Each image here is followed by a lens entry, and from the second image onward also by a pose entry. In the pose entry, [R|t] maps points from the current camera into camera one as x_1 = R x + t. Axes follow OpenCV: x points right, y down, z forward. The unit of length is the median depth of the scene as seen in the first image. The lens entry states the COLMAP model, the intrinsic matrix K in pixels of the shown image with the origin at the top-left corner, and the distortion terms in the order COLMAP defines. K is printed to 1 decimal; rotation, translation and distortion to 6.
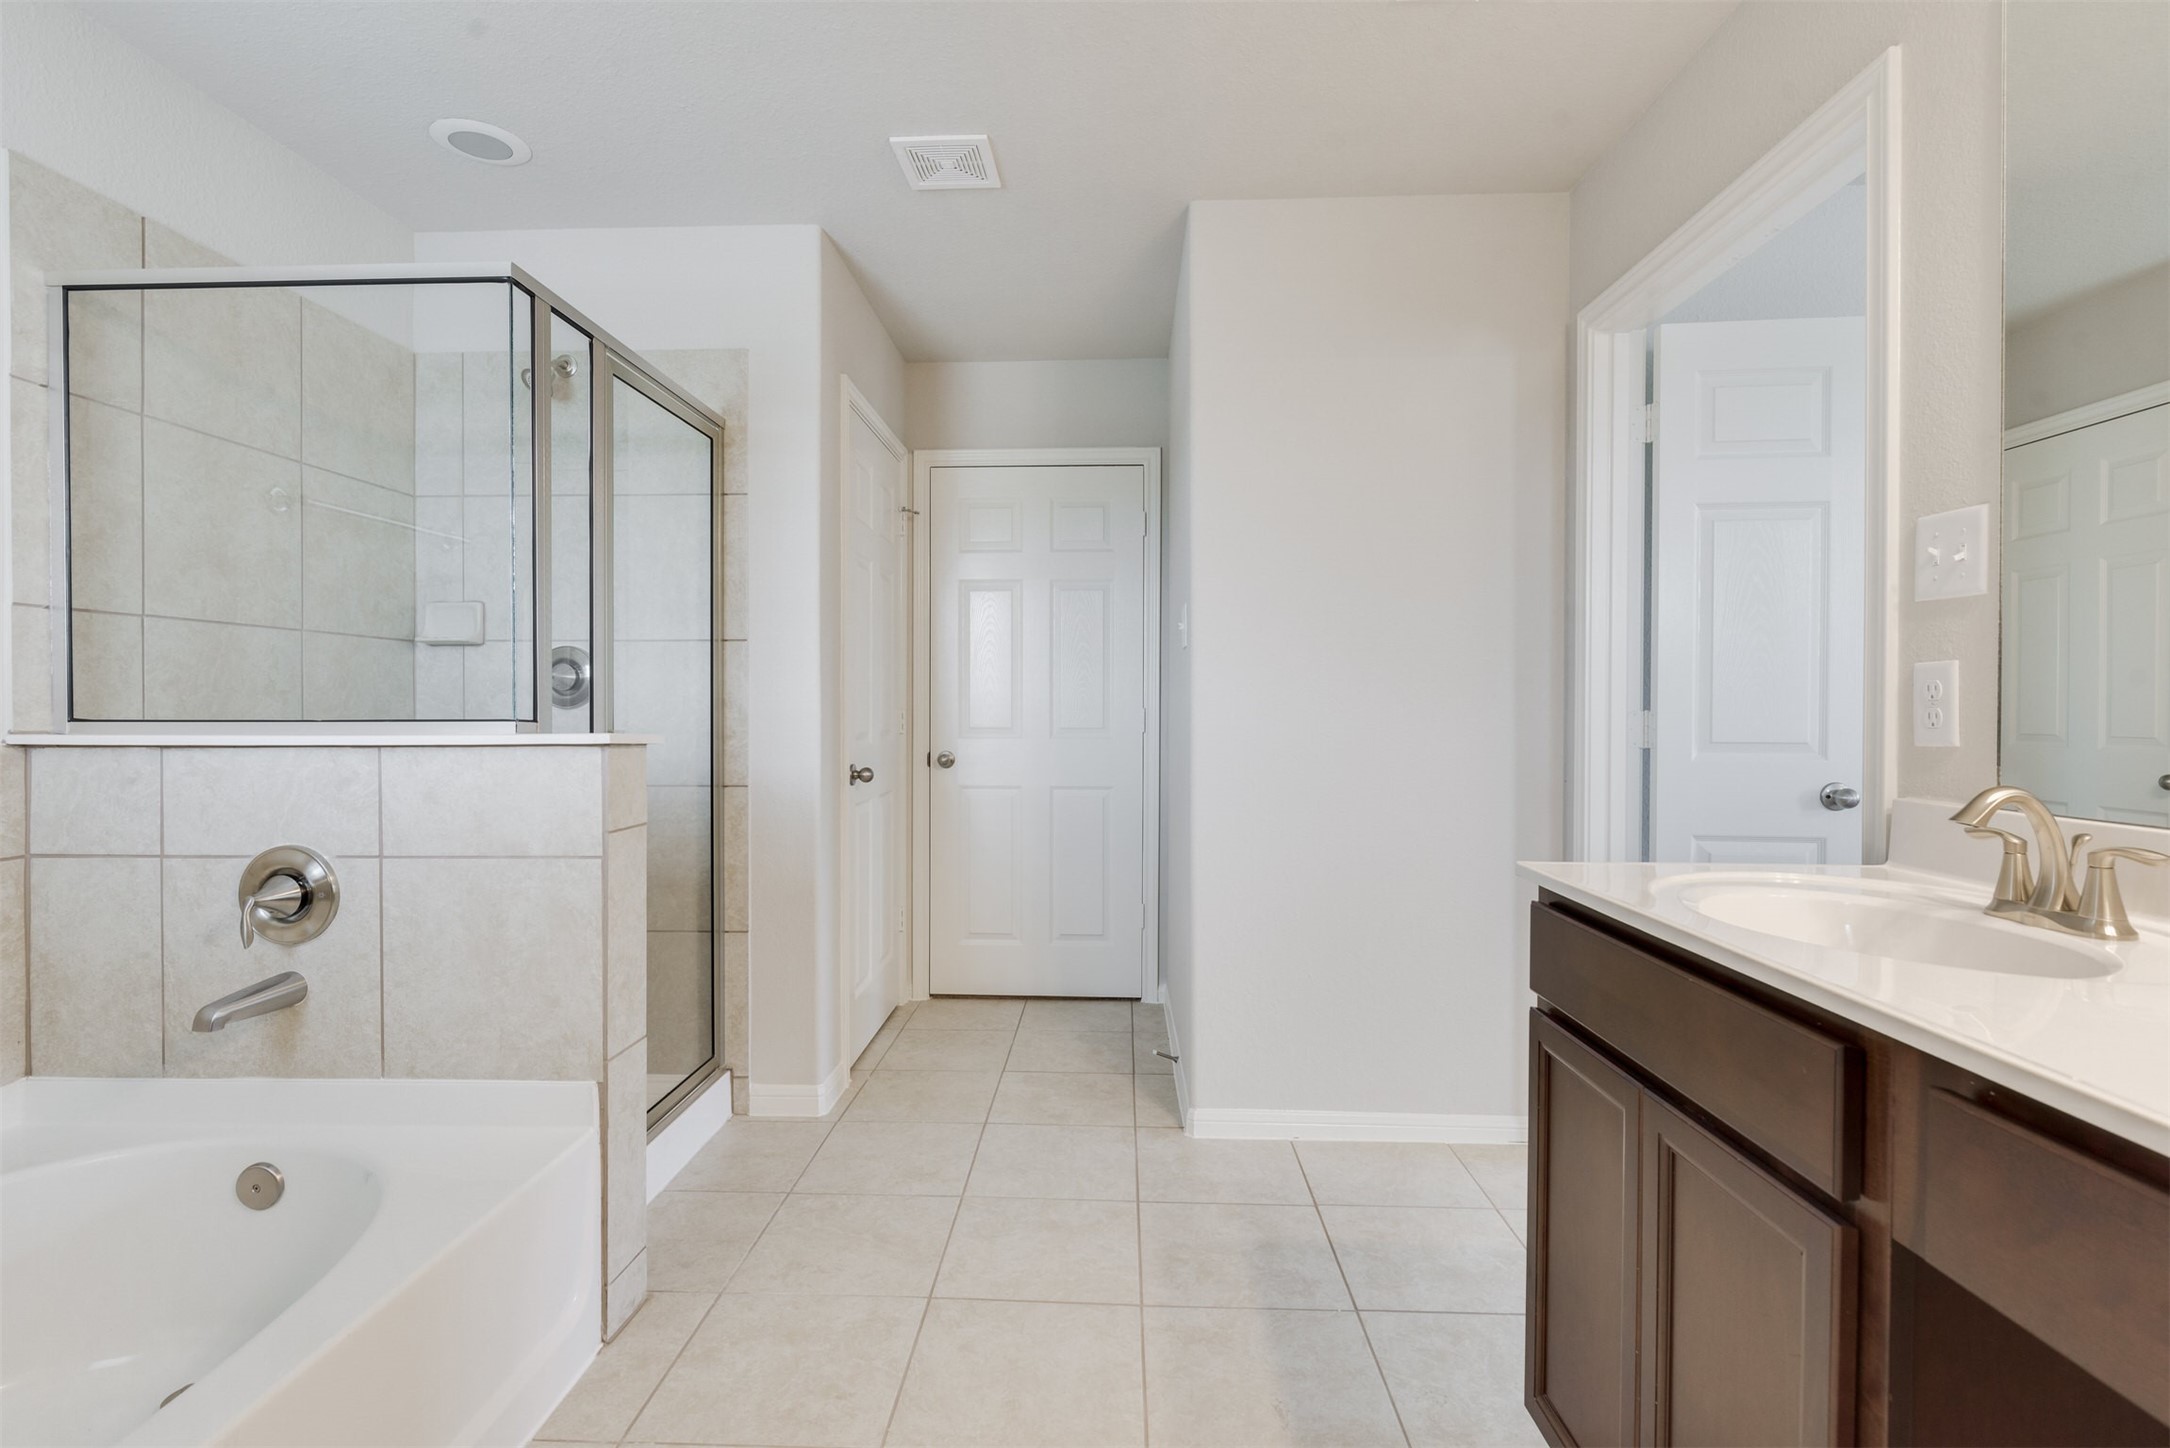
lens RADIAL K [[1038.7, 0, 1074.2], [0, 1038.7, 713.9], [0, 0, 1]] dist [0.001706, -0.000867]
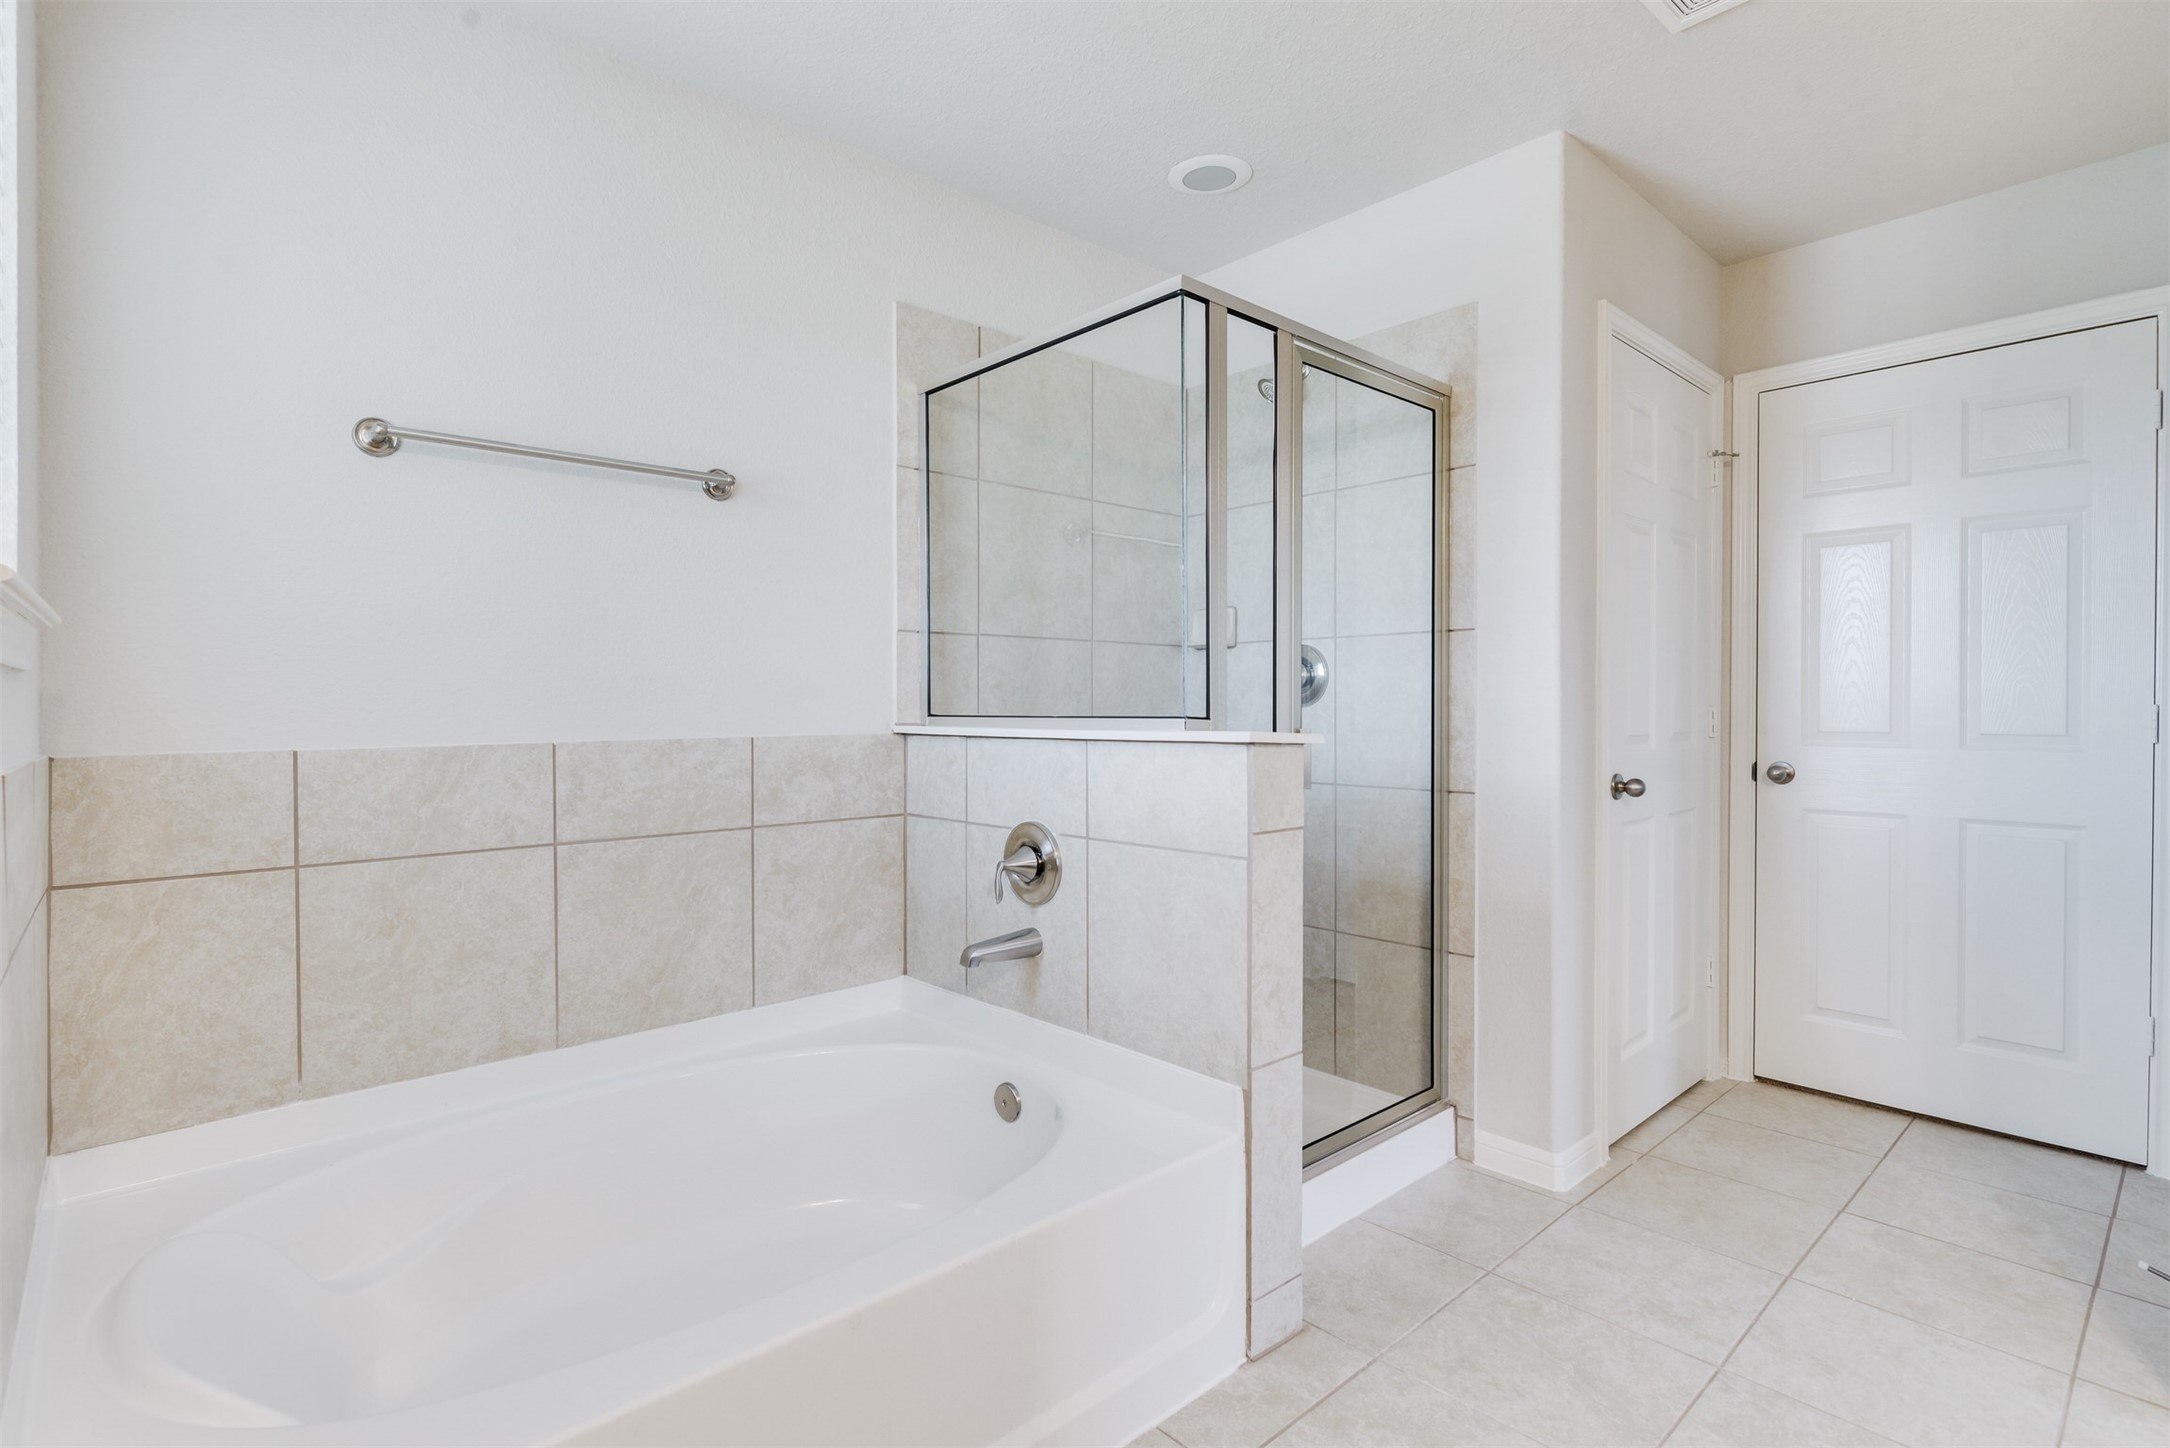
lens RADIAL K [[1038.7, 0, 1074.2], [0, 1038.7, 713.9], [0, 0, 1]] dist [0.001706, -0.000867]
pose [[0.697961, 0.003612, -0.716126, 0.111051], [-0.002501, 0.999993, 0.002606, 0.000127], [0.716131, -0.000027, 0.697966, 0.177859]]
